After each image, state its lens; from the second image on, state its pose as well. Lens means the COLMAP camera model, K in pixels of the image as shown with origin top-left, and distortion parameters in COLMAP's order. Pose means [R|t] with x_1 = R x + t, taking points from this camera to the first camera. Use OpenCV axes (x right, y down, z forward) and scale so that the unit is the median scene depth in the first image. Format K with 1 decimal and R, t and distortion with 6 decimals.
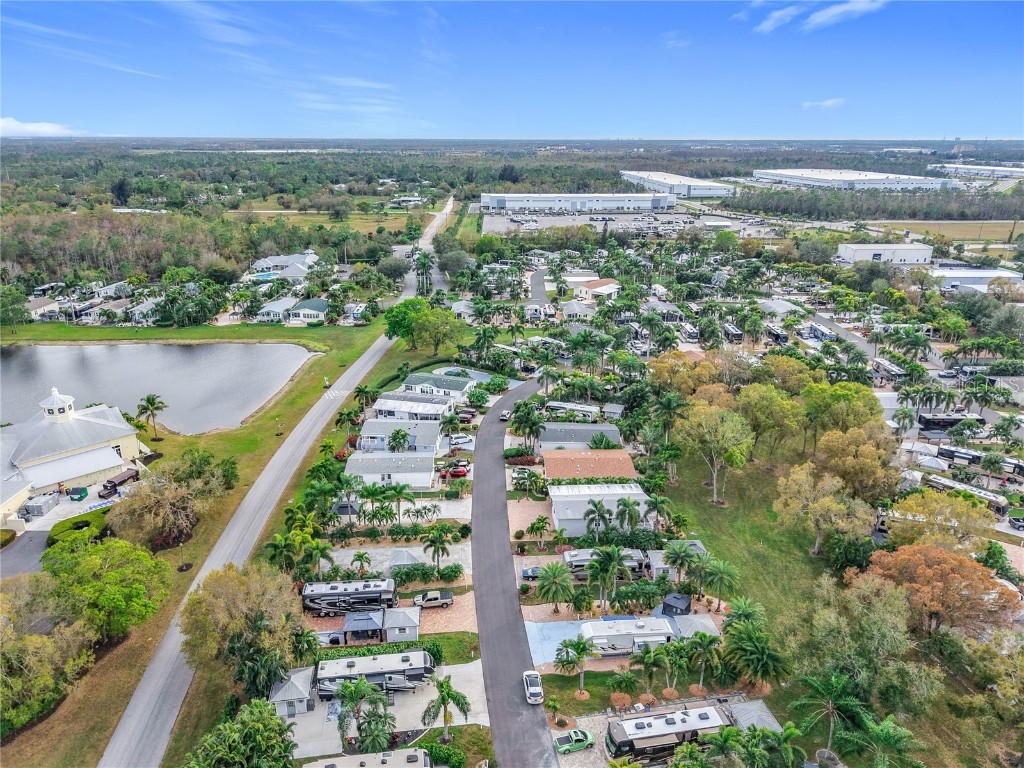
lens RADIAL K [[698.7, 0, 503.8], [0, 698.7, 383.0], [0, 0, 1]] dist [0.038911, -0.039500]
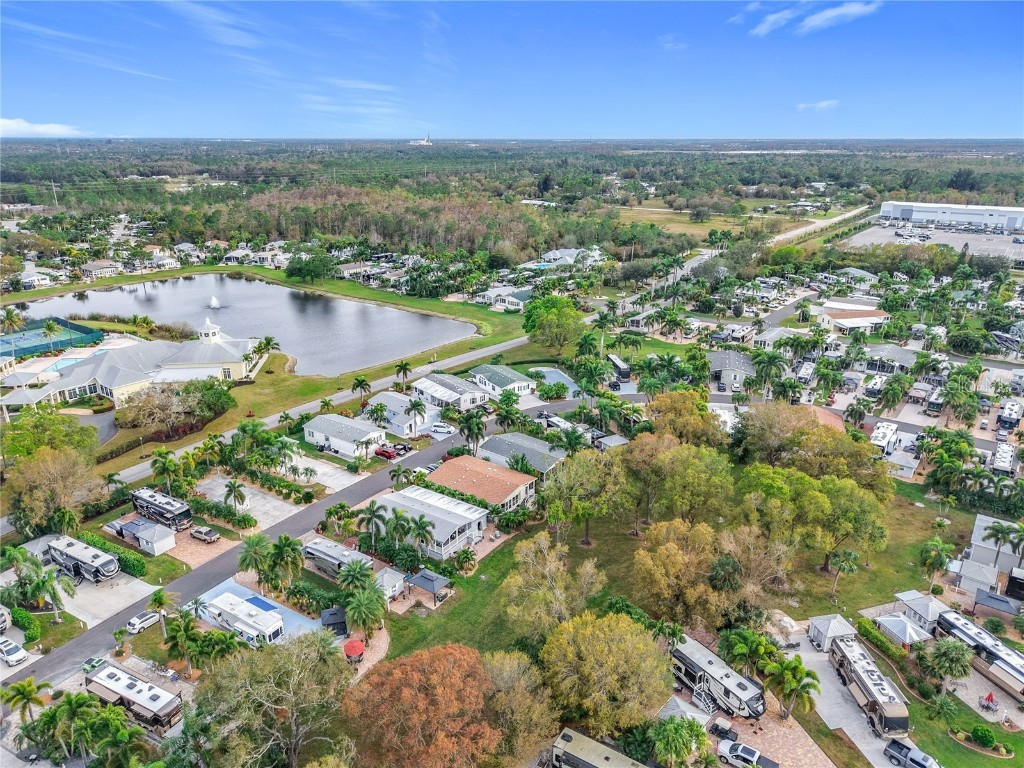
lens RADIAL K [[698.7, 0, 495.9], [0, 698.7, 385.6], [0, 0, 1]] dist [0.038911, -0.039500]
pose [[0.785797, 0.203705, -0.583975, 0.547391], [-0.202534, 0.976895, 0.068235, -0.062205], [0.584382, 0.064656, 0.808899, 0.205343]]
